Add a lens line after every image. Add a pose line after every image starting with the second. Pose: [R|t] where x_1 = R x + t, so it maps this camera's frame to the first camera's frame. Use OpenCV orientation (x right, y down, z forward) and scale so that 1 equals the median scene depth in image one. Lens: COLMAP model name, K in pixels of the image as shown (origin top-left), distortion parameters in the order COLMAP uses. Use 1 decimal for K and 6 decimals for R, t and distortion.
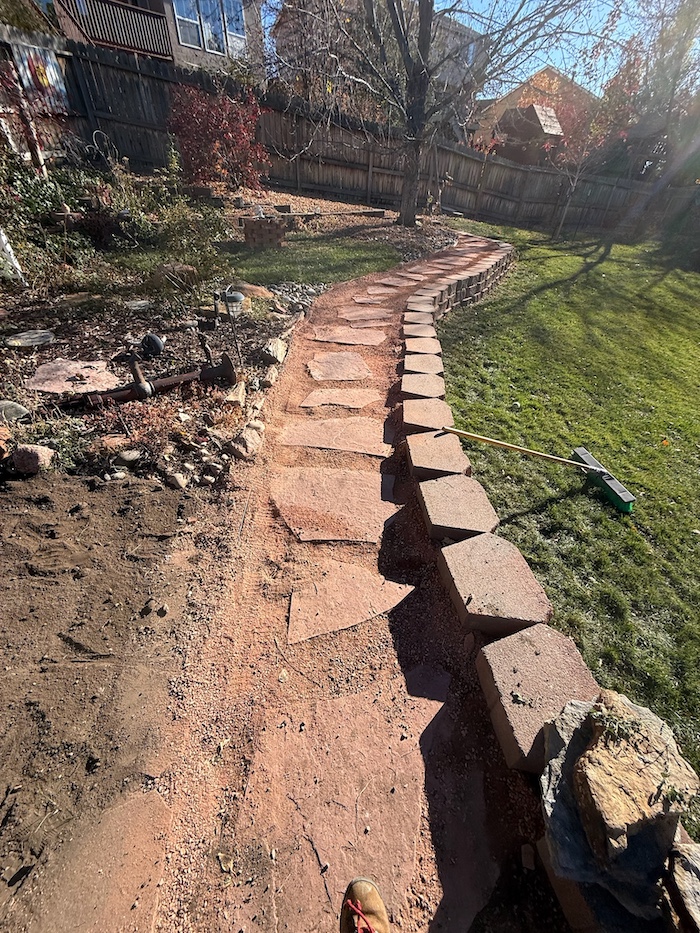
lens RADIAL K [[369.1, 0, 348.4], [0, 369.1, 462.4], [0, 0, 1]] dist [-0.000410, -0.000228]
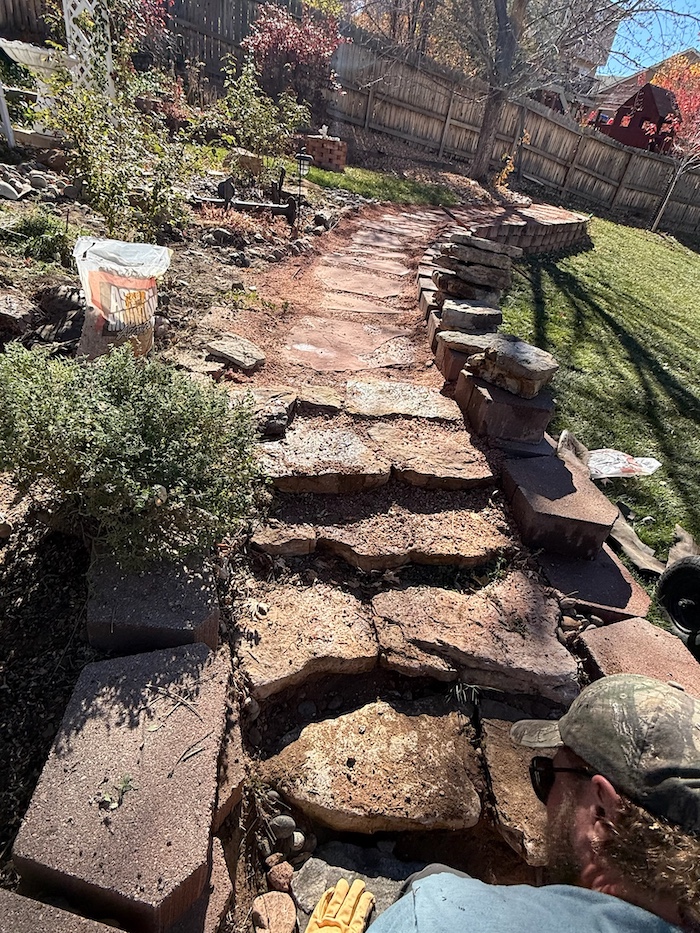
lens RADIAL K [[503.6, 0, 344.7], [0, 503.6, 462.9], [0, 0, 1]] dist [0.000197, 0.001116]
pose [[0.982353, 0.180690, -0.048301, 0.048133], [-0.184219, 0.979386, -0.082867, 0.359579], [0.032332, 0.090303, 0.995389, -0.324977]]
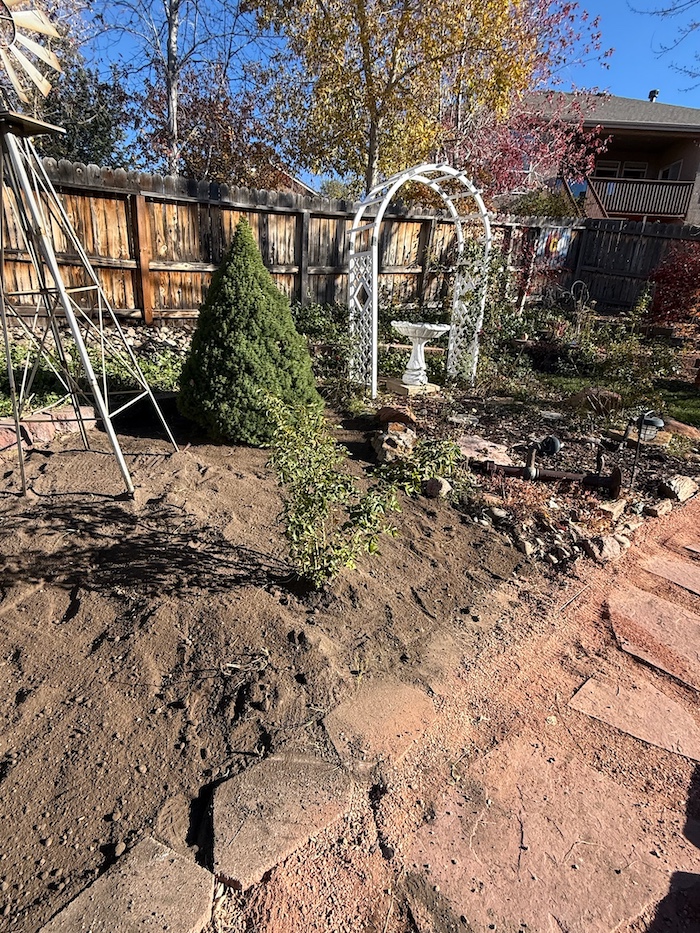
lens RADIAL K [[451.7, 0, 348.5], [0, 451.7, 464.9], [0, 0, 1]] dist [-0.003260, -0.000830]
pose [[0.622182, 0.270182, -0.734773, 0.051630], [-0.498213, 0.860623, -0.105413, 0.093790], [0.603881, 0.431660, 0.670073, -0.127290]]
